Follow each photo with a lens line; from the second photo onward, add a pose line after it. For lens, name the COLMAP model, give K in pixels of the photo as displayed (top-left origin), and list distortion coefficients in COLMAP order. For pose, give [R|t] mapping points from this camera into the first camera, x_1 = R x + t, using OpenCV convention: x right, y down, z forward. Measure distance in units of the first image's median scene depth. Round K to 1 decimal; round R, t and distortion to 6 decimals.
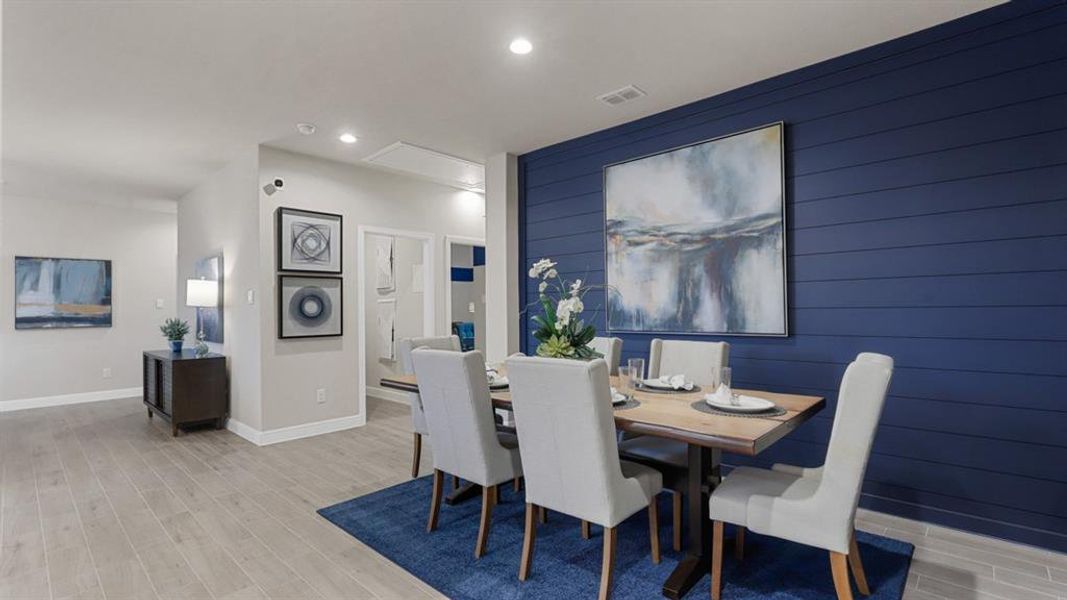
lens RADIAL K [[483.7, 0, 536.5], [0, 483.7, 304.4], [0, 0, 1]] dist [0.002331, -0.000688]
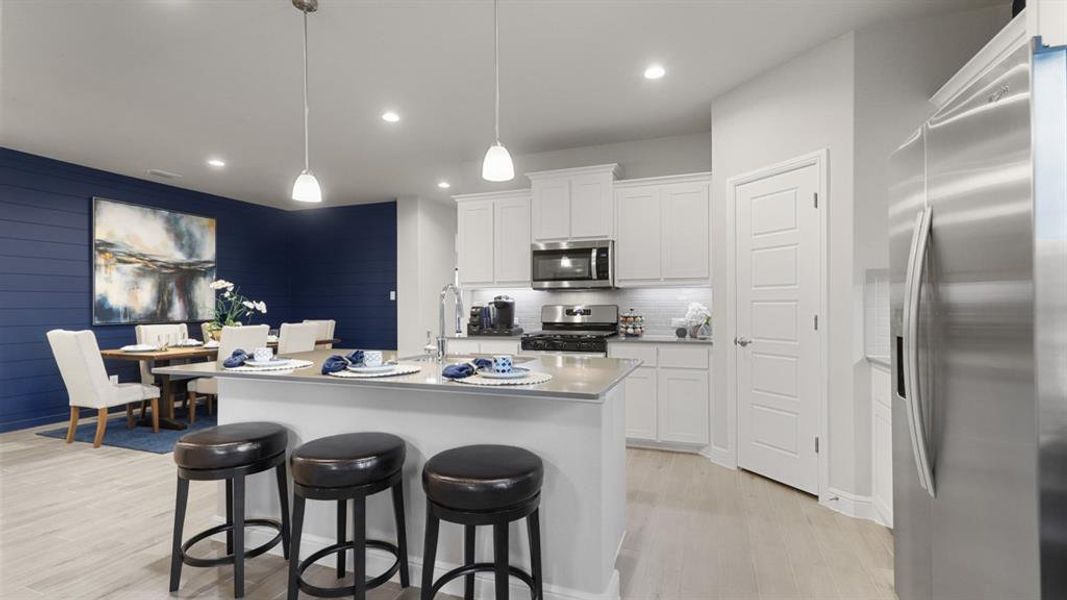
lens RADIAL K [[483.7, 0, 533.3], [0, 483.7, 304.8], [0, 0, 1]] dist [0.002331, -0.000688]
pose [[-0.379788, 0.015651, 0.924941, -1.569375], [0.000586, 0.999861, -0.016678, 0.026148], [-0.925073, -0.005793, -0.379744, 0.418885]]
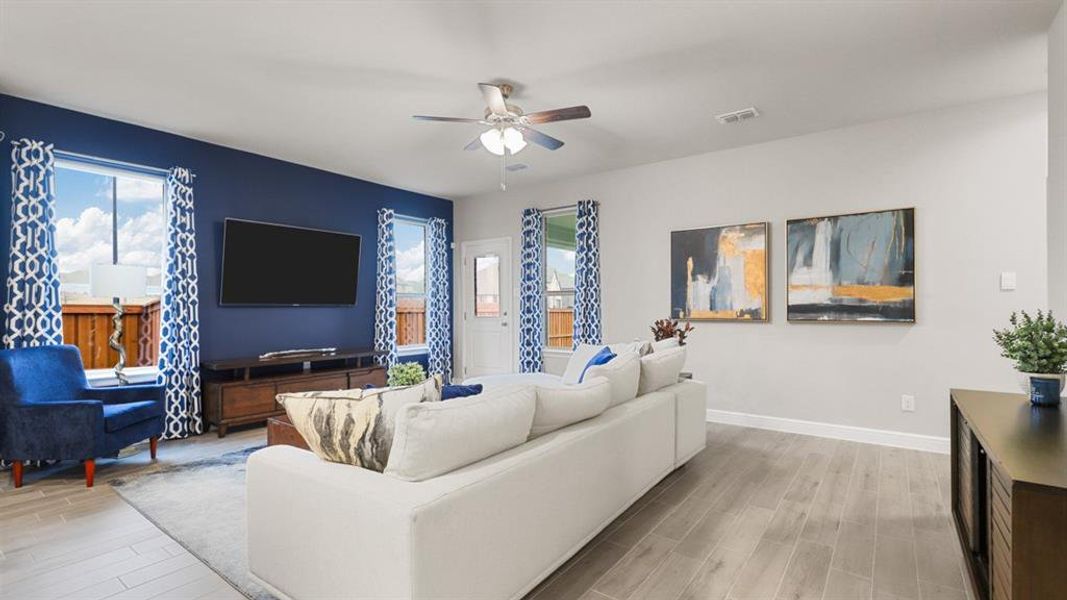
lens RADIAL K [[483.7, 0, 535.6], [0, 483.7, 303.4], [0, 0, 1]] dist [0.002331, -0.000688]
pose [[0.110753, 0.007075, -0.993823, -0.628690], [0.010421, 0.999911, 0.008280, 0.022924], [0.993793, -0.011274, 0.110670, 0.861648]]
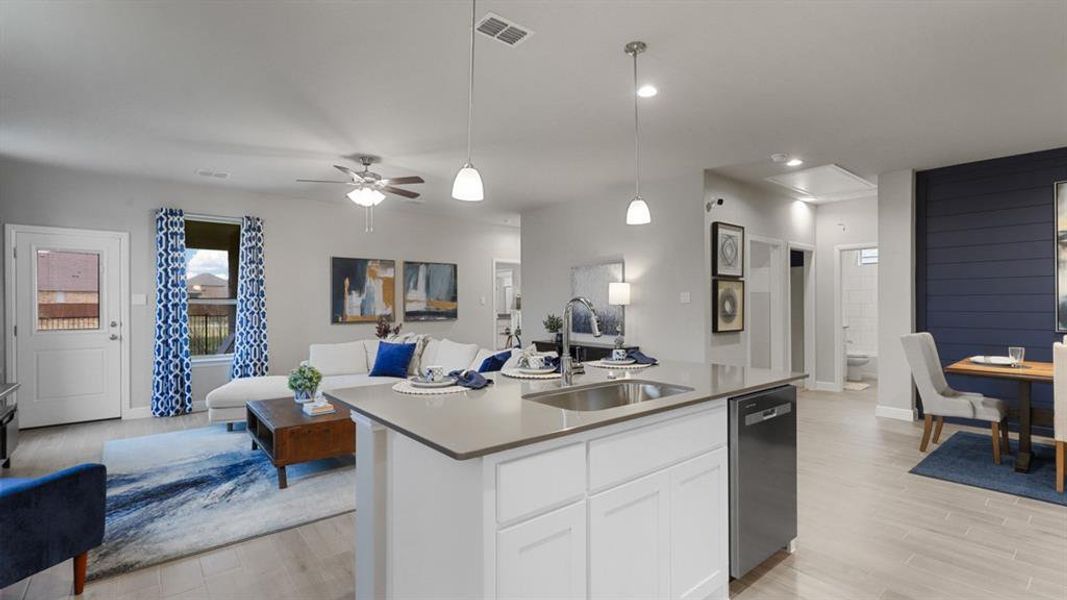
lens RADIAL K [[483.7, 0, 535.6], [0, 483.7, 303.0], [0, 0, 1]] dist [0.002331, -0.000688]
pose [[0.991716, 0.007986, -0.128199, -0.935131], [-0.007228, 0.999954, 0.006378, -0.007798], [0.128244, -0.005399, 0.991728, -0.266699]]
